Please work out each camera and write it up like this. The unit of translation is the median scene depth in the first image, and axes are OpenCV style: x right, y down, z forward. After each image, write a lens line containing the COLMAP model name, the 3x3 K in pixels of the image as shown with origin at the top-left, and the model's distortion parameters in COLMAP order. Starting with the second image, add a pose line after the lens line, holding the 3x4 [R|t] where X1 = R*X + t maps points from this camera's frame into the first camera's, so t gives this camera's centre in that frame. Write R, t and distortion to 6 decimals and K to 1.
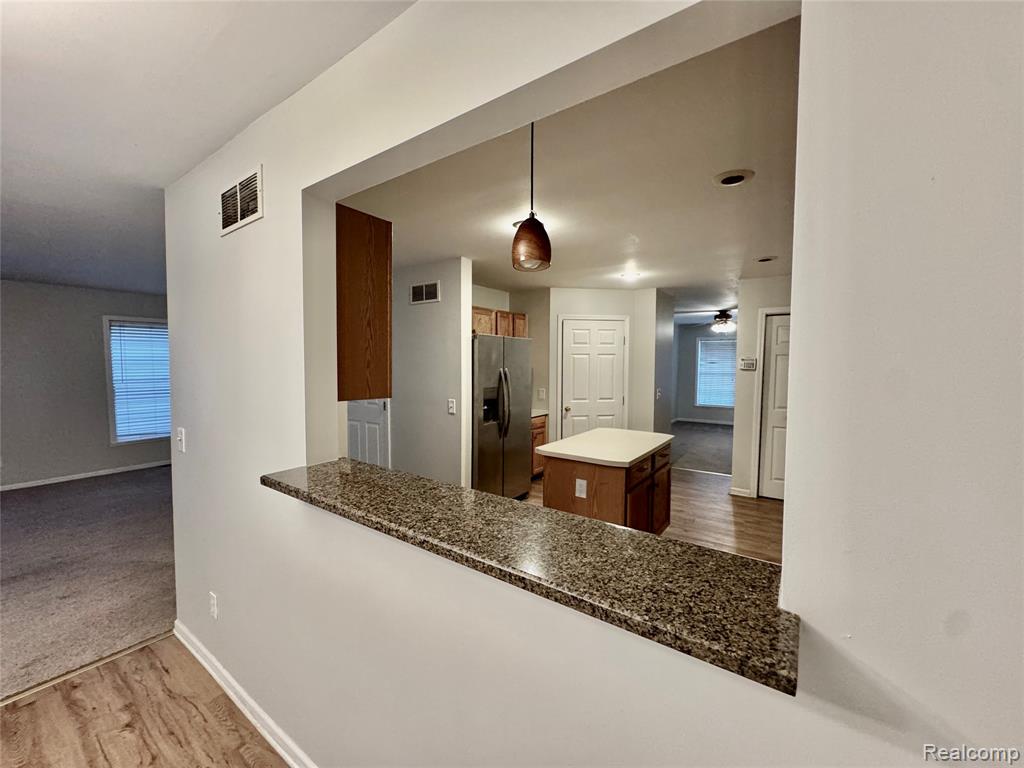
lens RADIAL K [[410.9, 0, 510.9], [0, 410.9, 384.6], [0, 0, 1]] dist [-0.003846, 0.000263]
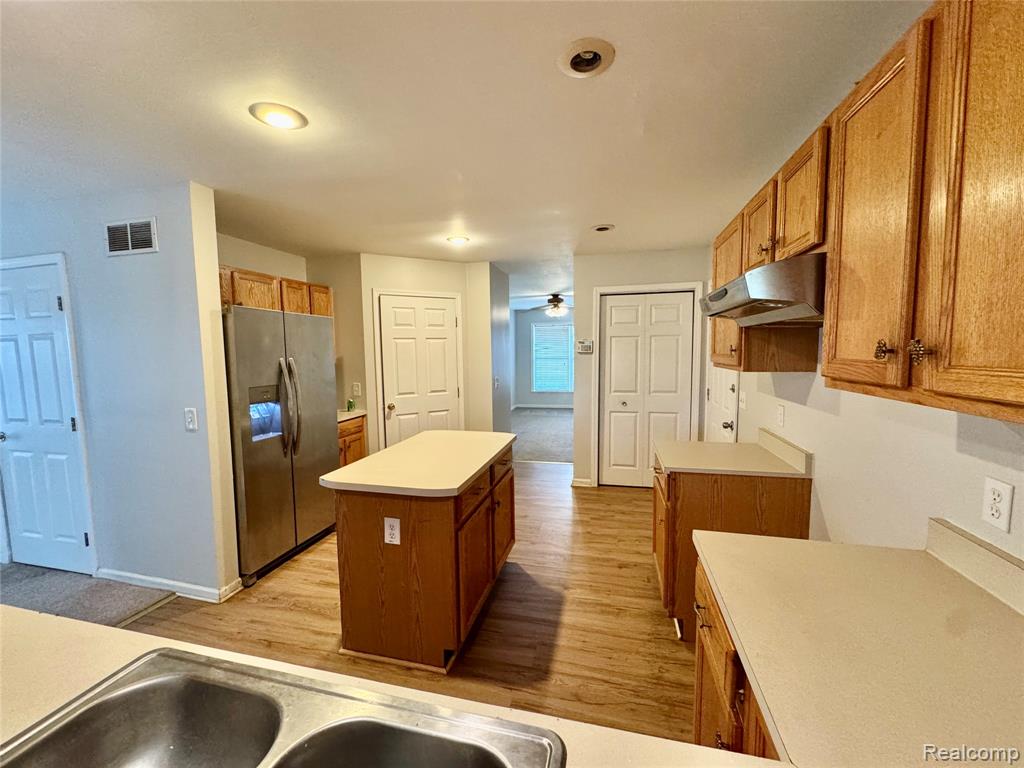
lens RADIAL K [[410.9, 0, 510.7], [0, 410.9, 384.3], [0, 0, 1]] dist [-0.003846, 0.000263]
pose [[0.929186, -0.047850, 0.366501, 0.073619], [0.038449, 0.998718, 0.032912, -0.002407], [-0.367606, -0.016490, 0.929835, 0.192897]]
